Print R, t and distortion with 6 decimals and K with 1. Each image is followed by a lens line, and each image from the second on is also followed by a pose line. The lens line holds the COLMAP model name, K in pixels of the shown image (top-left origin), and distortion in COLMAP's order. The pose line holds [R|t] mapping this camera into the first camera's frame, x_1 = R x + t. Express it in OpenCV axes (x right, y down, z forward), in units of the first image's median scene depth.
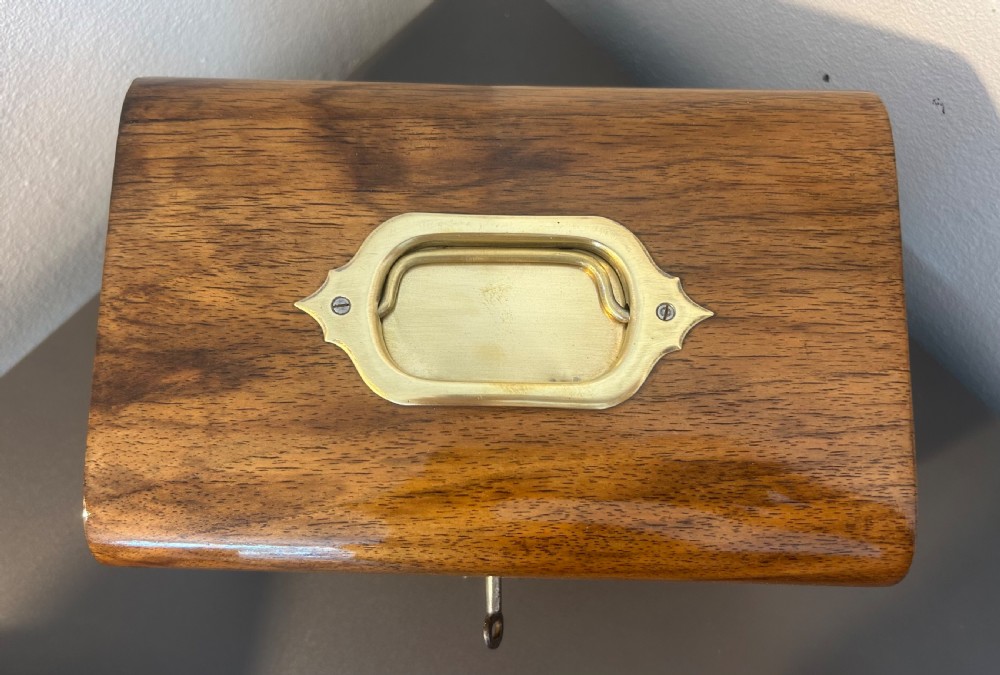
lens RADIAL K [[860.8, 0, 471.0], [0, 860.8, 350.8], [0, 0, 1]] dist [-0.017536, 0.027455]
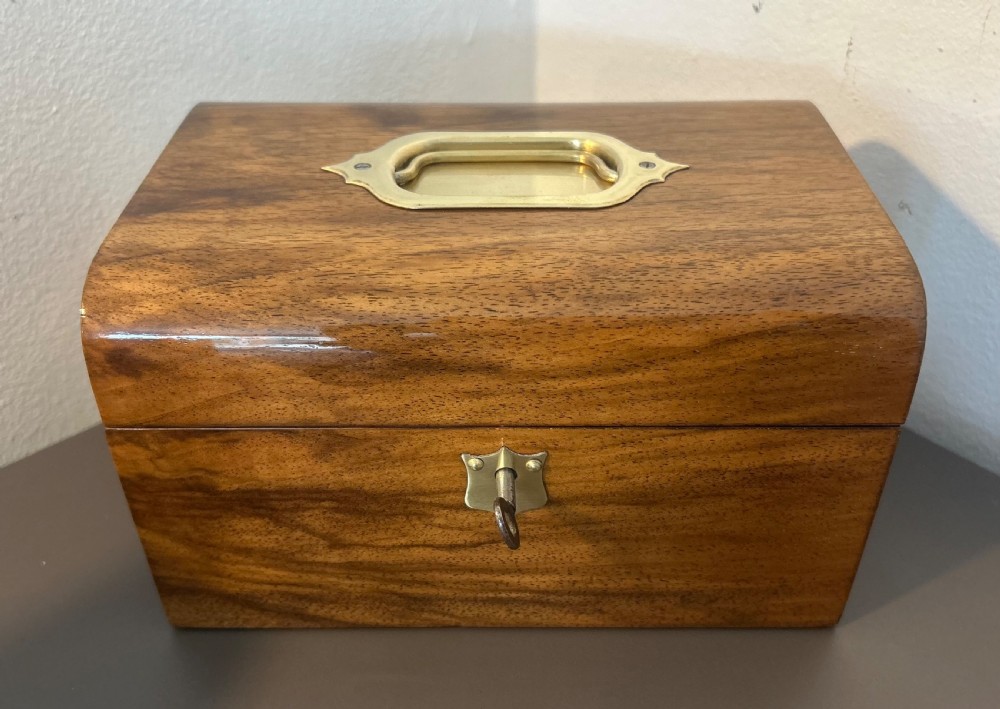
lens RADIAL K [[970.1, 0, 508.0], [0, 970.1, 355.9], [0, 0, 1]] dist [0.020243, 0.000000]
pose [[0.999674, -0.006870, 0.024576, 0.007397], [0.021806, 0.730255, -0.682826, 1.027921], [-0.013256, 0.683140, 0.730167, 0.231961]]
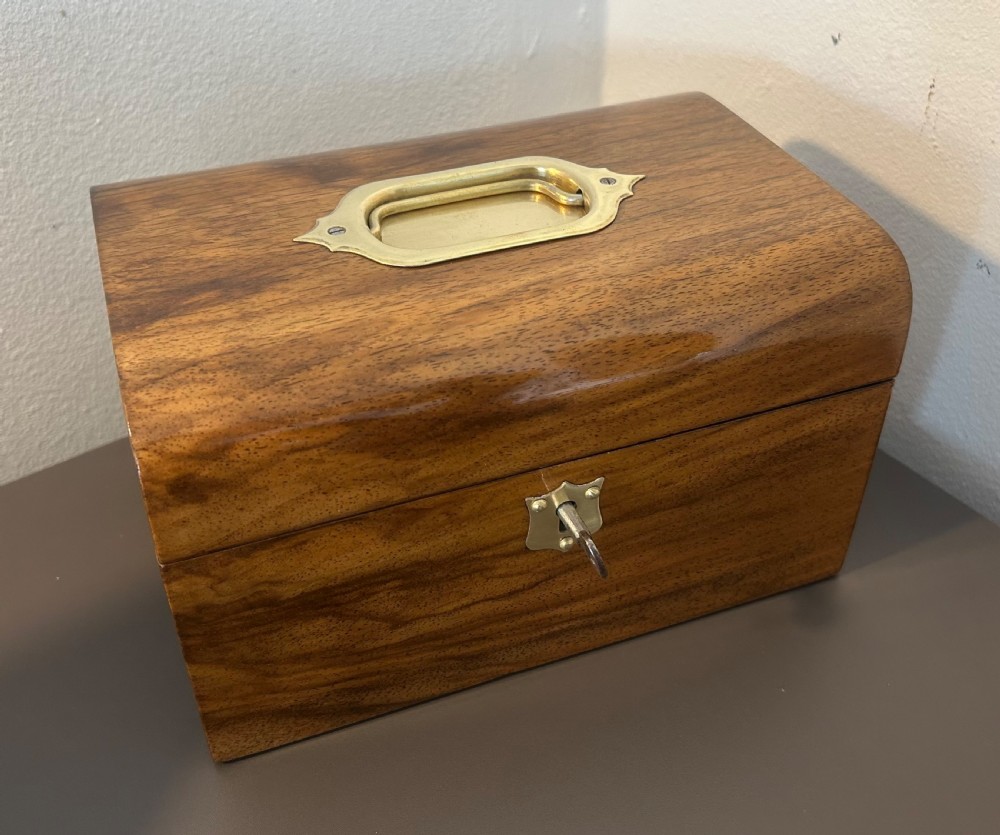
lens RADIAL K [[1069.7, 0, 484.9], [0, 1069.7, 360.3], [0, 0, 1]] dist [0.033681, 0.000000]
pose [[0.931398, -0.212314, 0.295669, -0.417484], [0.357217, 0.689243, -0.630349, 0.993028], [-0.069956, 0.692724, 0.717802, 0.130711]]
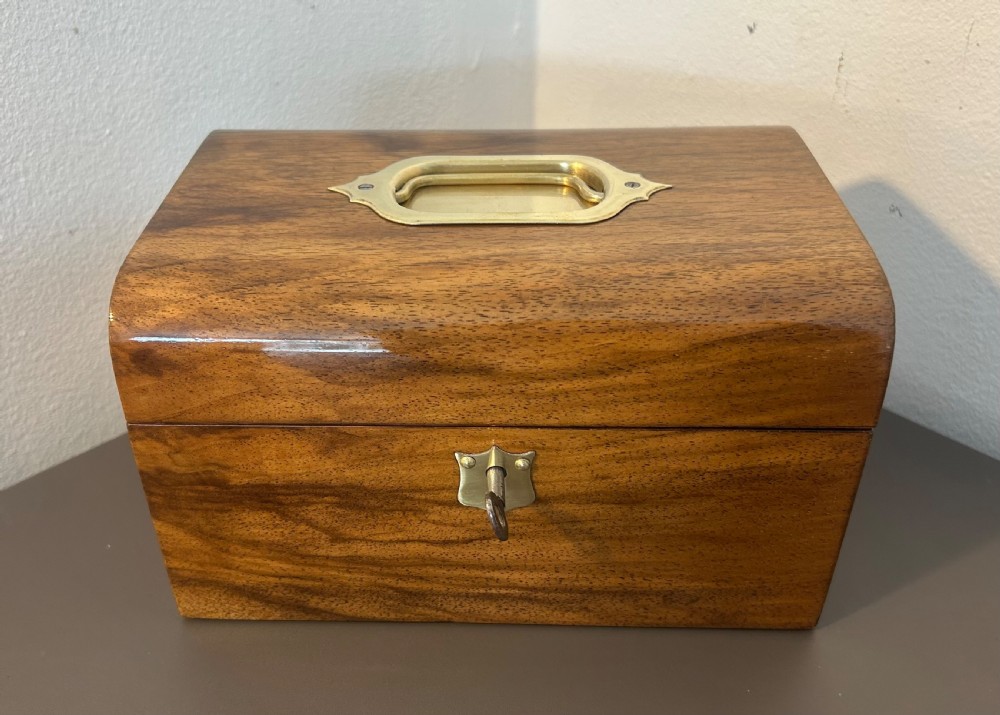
lens RADIAL K [[969.2, 0, 461.3], [0, 969.2, 370.3], [0, 0, 1]] dist [0.029305, 0.000000]
pose [[0.999844, 0.001294, -0.017626, 0.009195], [-0.013299, 0.711906, -0.702149, 1.118412], [0.011640, 0.702274, 0.711812, 0.202708]]
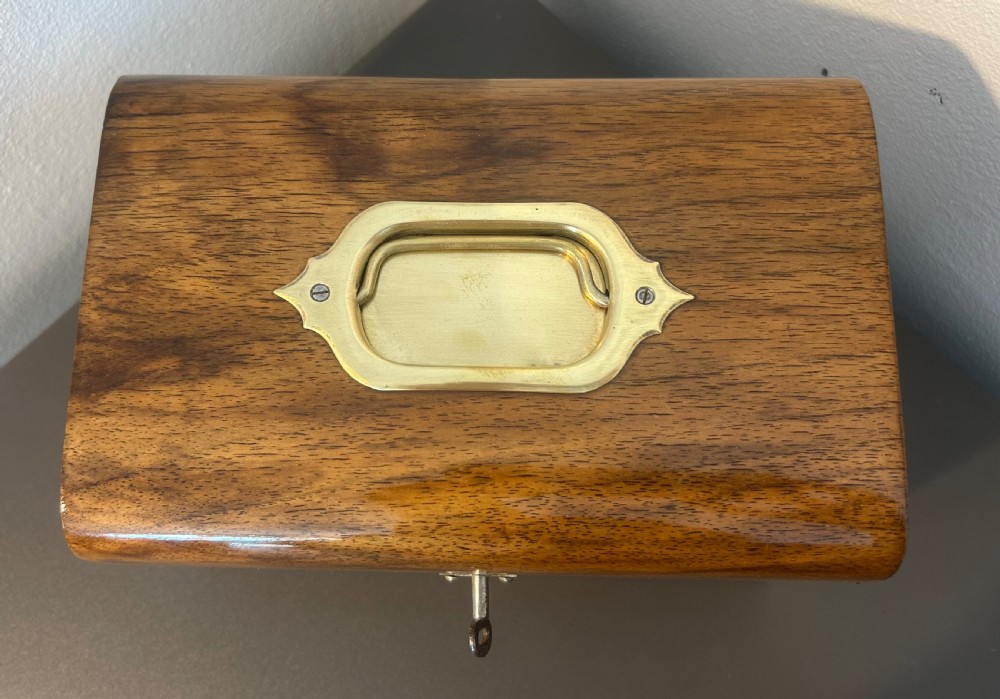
lens RADIAL K [[956.6, 0, 459.8], [0, 956.6, 327.8], [0, 0, 1]] dist [0.004052, 0.000000]
pose [[0.999605, -0.007818, -0.026981, 0.041958], [0.005819, 0.997285, -0.073411, 0.072006], [0.027482, 0.073225, 0.996937, -0.105977]]
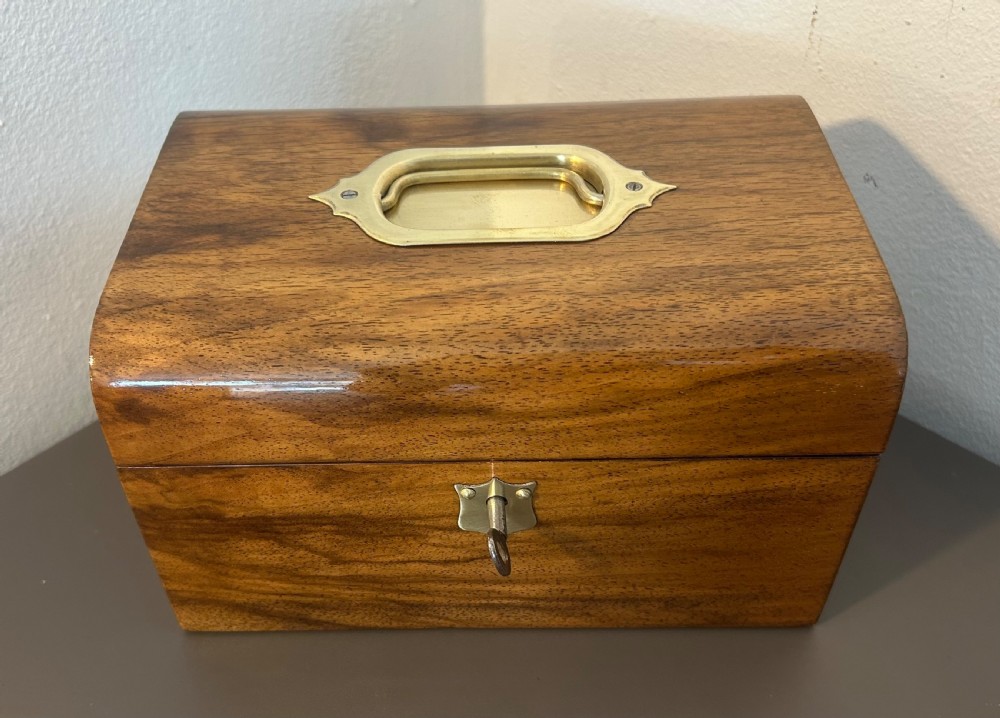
lens RADIAL K [[1014.5, 0, 457.7], [0, 1014.5, 394.0], [0, 0, 1]] dist [0.030772, 0.000000]
pose [[0.999640, -0.025757, -0.007570, -0.004157], [0.016573, 0.813898, -0.580771, 0.965271], [0.021120, 0.580436, 0.814032, 0.055617]]
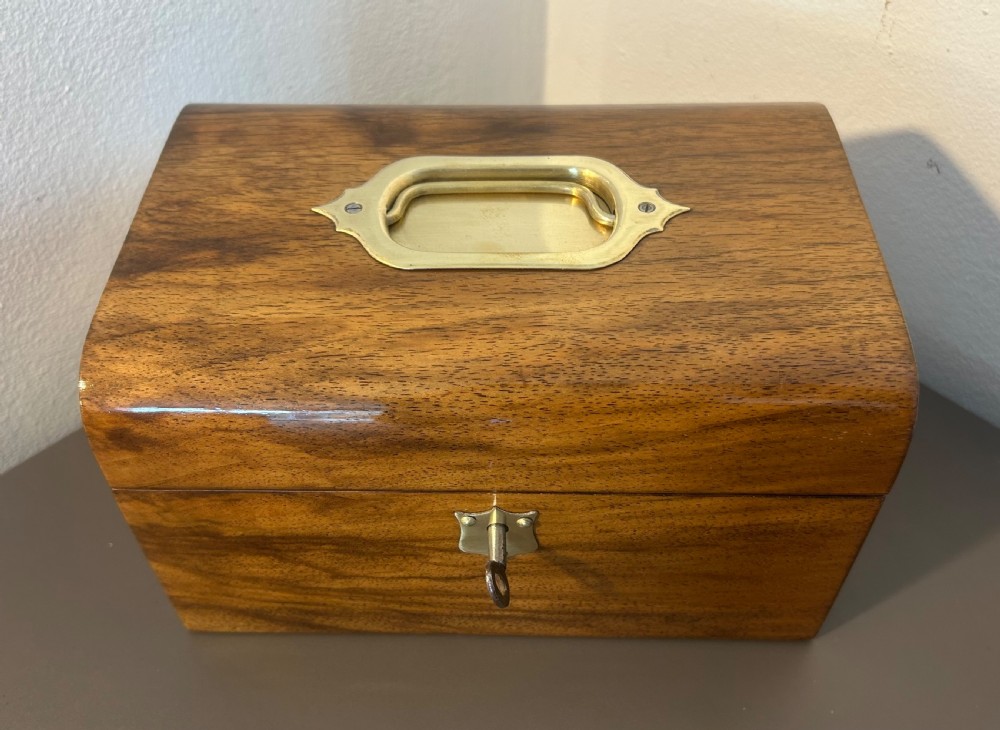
lens RADIAL K [[970.5, 0, 494.0], [0, 970.5, 380.2], [0, 0, 1]] dist [0.021591, 0.000000]
pose [[0.999982, -0.004066, -0.004380, 0.034856], [0.001193, 0.853987, -0.520292, 0.801252], [0.005856, 0.520278, 0.853977, 0.045056]]
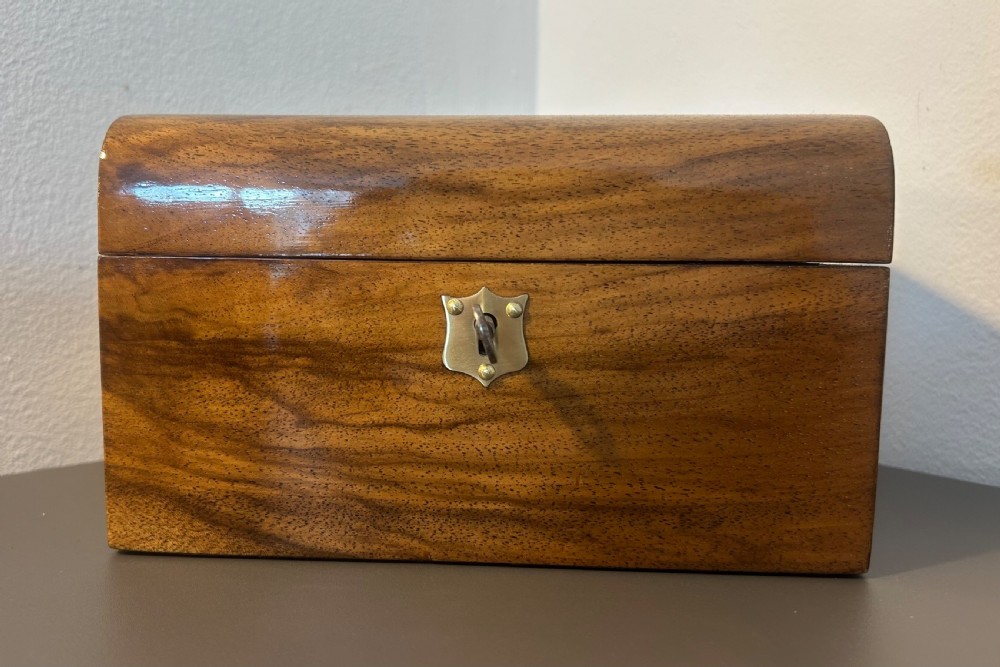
lens RADIAL K [[936.2, 0, 456.5], [0, 936.2, 335.4], [0, 0, 1]] dist [0.027848, -0.041644]
pose [[0.999031, 0.026969, -0.034779, 0.037585], [-0.041204, 0.295479, -0.954460, 1.403982], [-0.015465, 0.954969, 0.296304, 0.890698]]
